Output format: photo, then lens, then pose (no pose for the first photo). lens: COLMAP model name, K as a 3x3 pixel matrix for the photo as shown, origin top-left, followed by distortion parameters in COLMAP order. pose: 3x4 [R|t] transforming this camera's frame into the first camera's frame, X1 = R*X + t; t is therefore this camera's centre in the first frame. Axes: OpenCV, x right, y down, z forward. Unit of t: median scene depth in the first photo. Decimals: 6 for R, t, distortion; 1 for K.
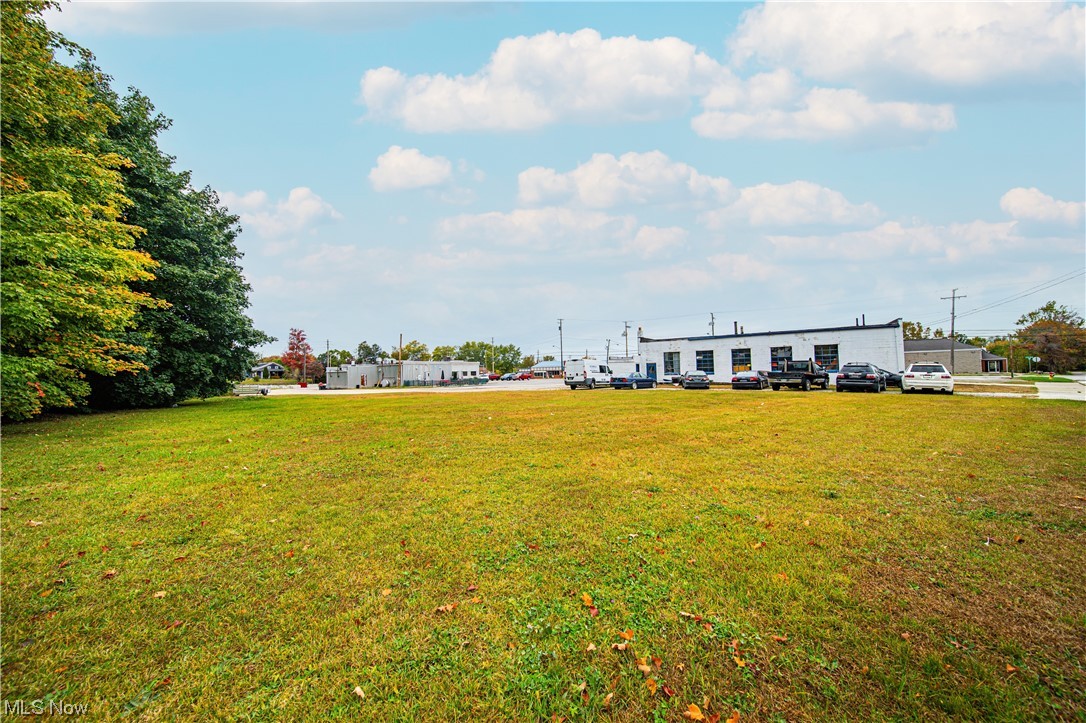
lens RADIAL K [[377.4, 0, 543.5], [0, 377.4, 357.6], [0, 0, 1]] dist [0.001209, -0.000073]
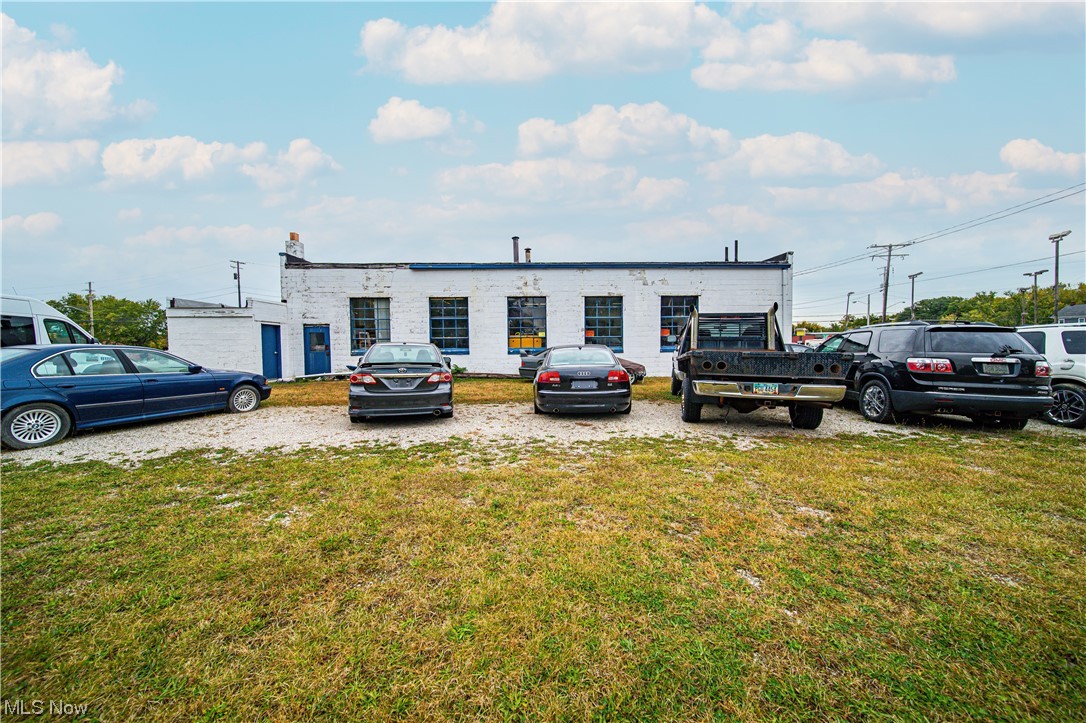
lens RADIAL K [[379.5, 0, 542.3], [0, 379.5, 357.3], [0, 0, 1]] dist [-0.002258, -0.000360]
pose [[0.812003, -0.005905, 0.583624, 0.262397], [-0.029965, 0.998208, 0.051791, 0.022481], [-0.582884, -0.059543, 0.810371, 0.588840]]
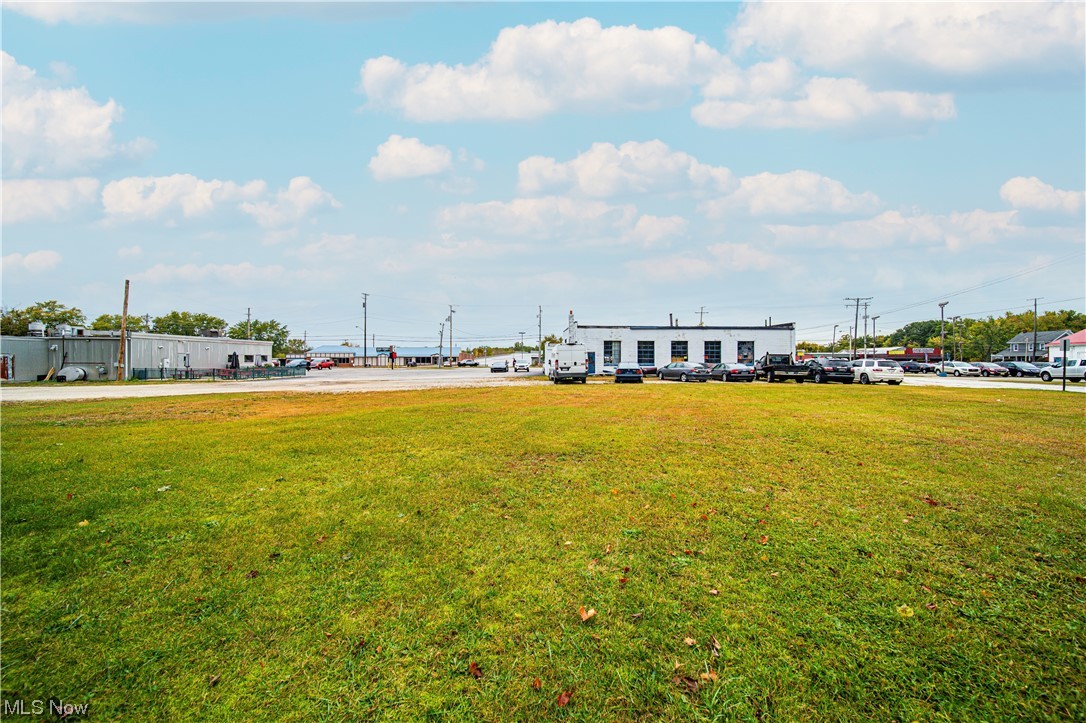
lens RADIAL K [[379.5, 0, 542.3], [0, 379.5, 357.3], [0, 0, 1]] dist [-0.002258, -0.000360]
pose [[0.813030, 0.026188, 0.581633, -0.342047], [-0.041536, 0.999051, 0.013079, 0.021021], [-0.580739, -0.034792, 0.813346, 0.362893]]
